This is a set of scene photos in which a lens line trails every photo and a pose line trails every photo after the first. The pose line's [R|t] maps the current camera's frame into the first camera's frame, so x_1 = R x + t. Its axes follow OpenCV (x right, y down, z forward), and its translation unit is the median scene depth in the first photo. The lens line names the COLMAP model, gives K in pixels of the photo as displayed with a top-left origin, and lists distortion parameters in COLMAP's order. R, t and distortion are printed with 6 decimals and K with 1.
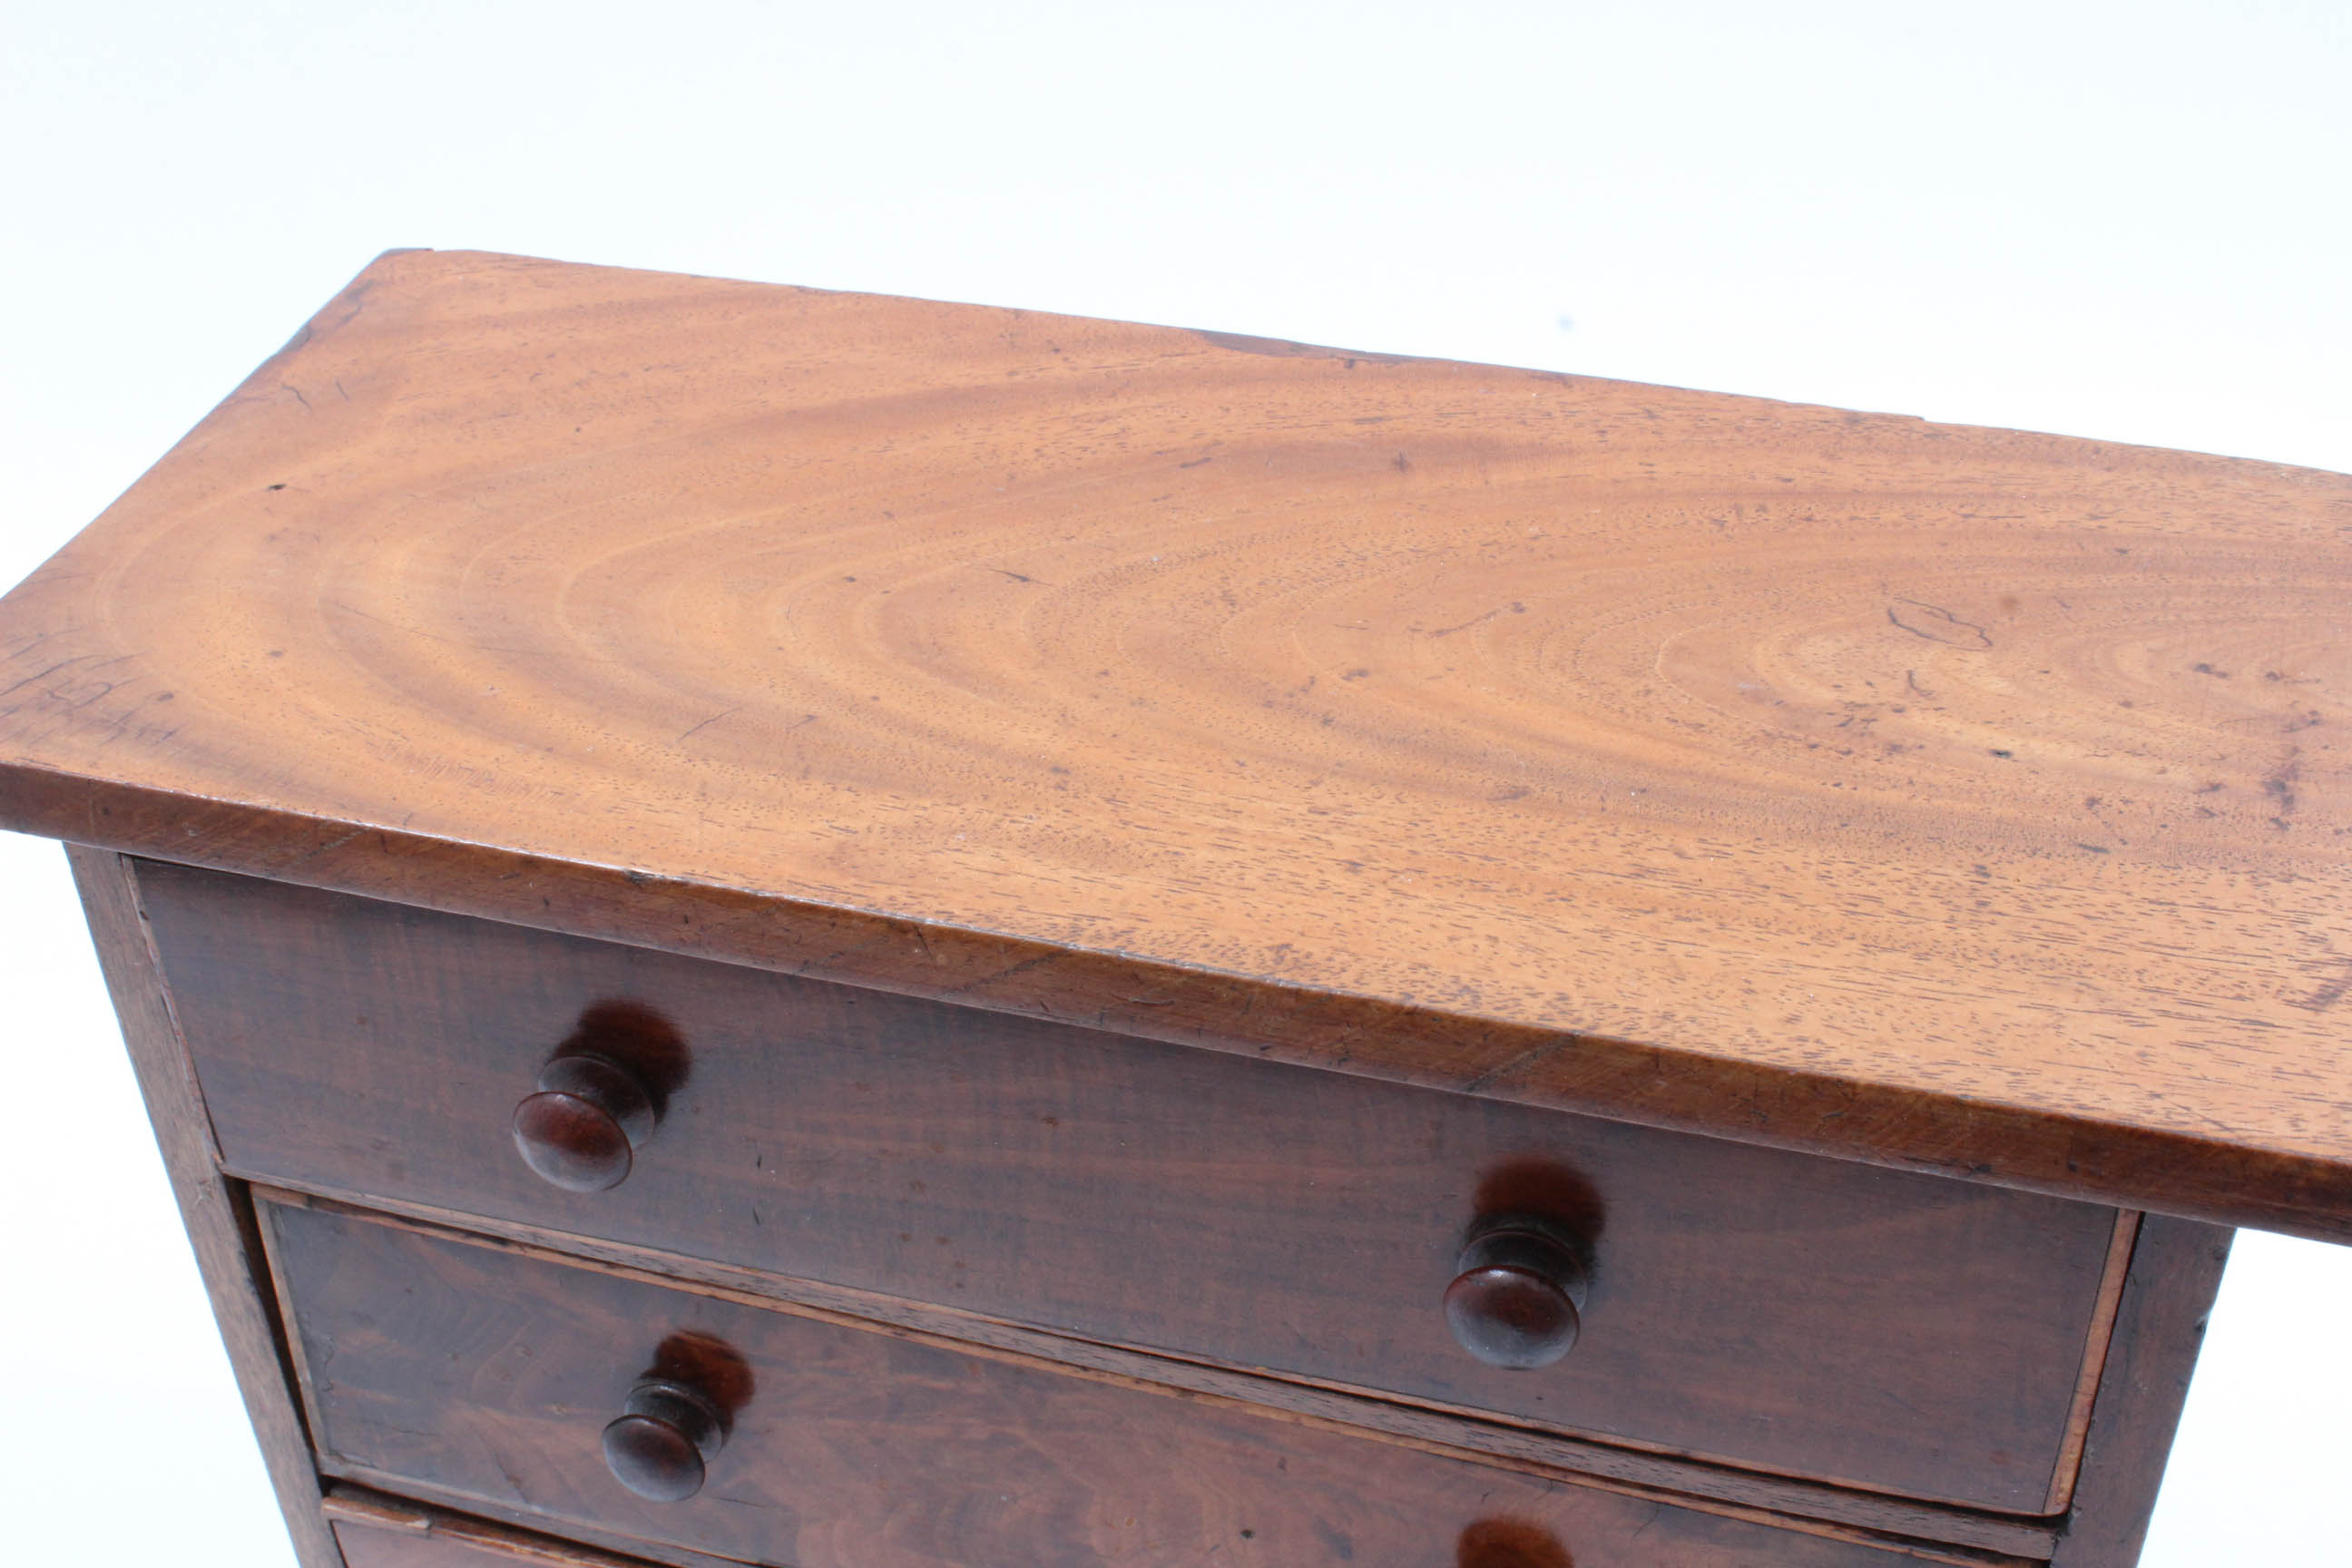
lens RADIAL K [[2892.8, 0, 1176.0], [0, 2892.8, 784.0], [0, 0, 1]] dist [-0.088096, 0.045273]
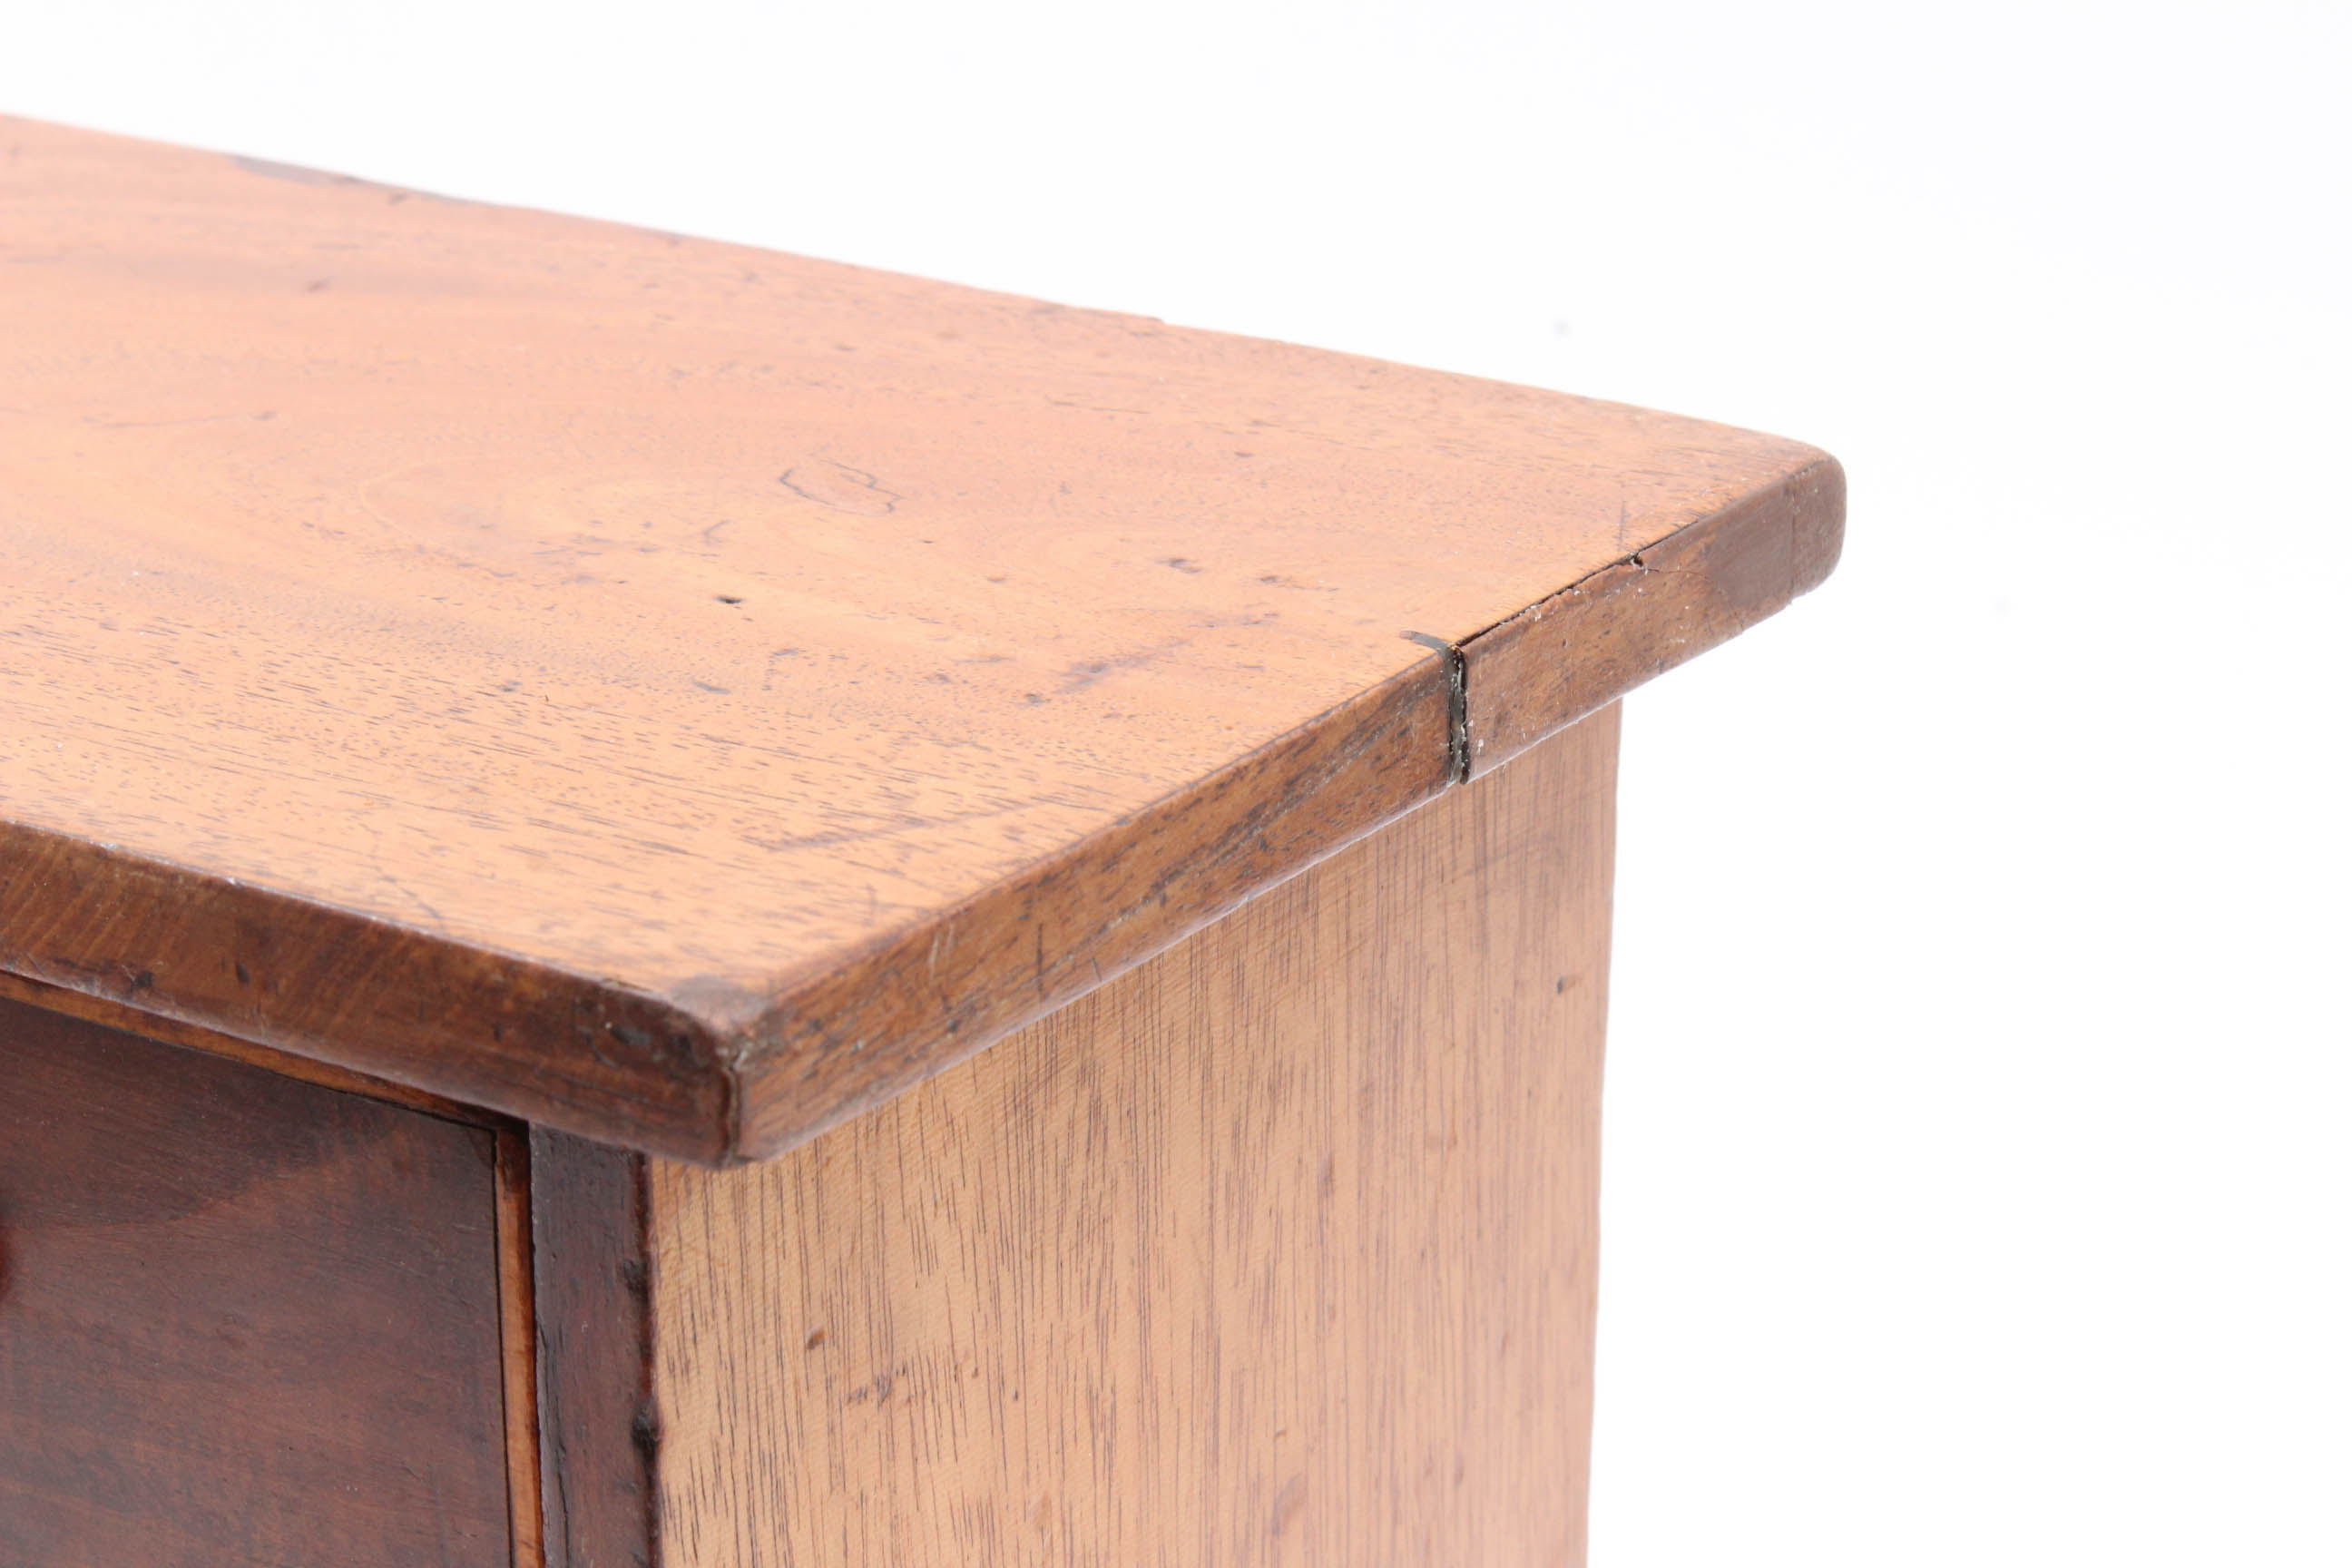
lens RADIAL K [[5402.8, 0, 1176.0], [0, 5402.8, 784.0], [0, 0, 1]] dist [0.037070, 0.594658]
pose [[0.955196, 0.122711, -0.269339, 0.764741], [-0.190531, 0.951311, -0.242293, 0.318174], [0.226493, 0.282755, 0.932068, -0.051892]]
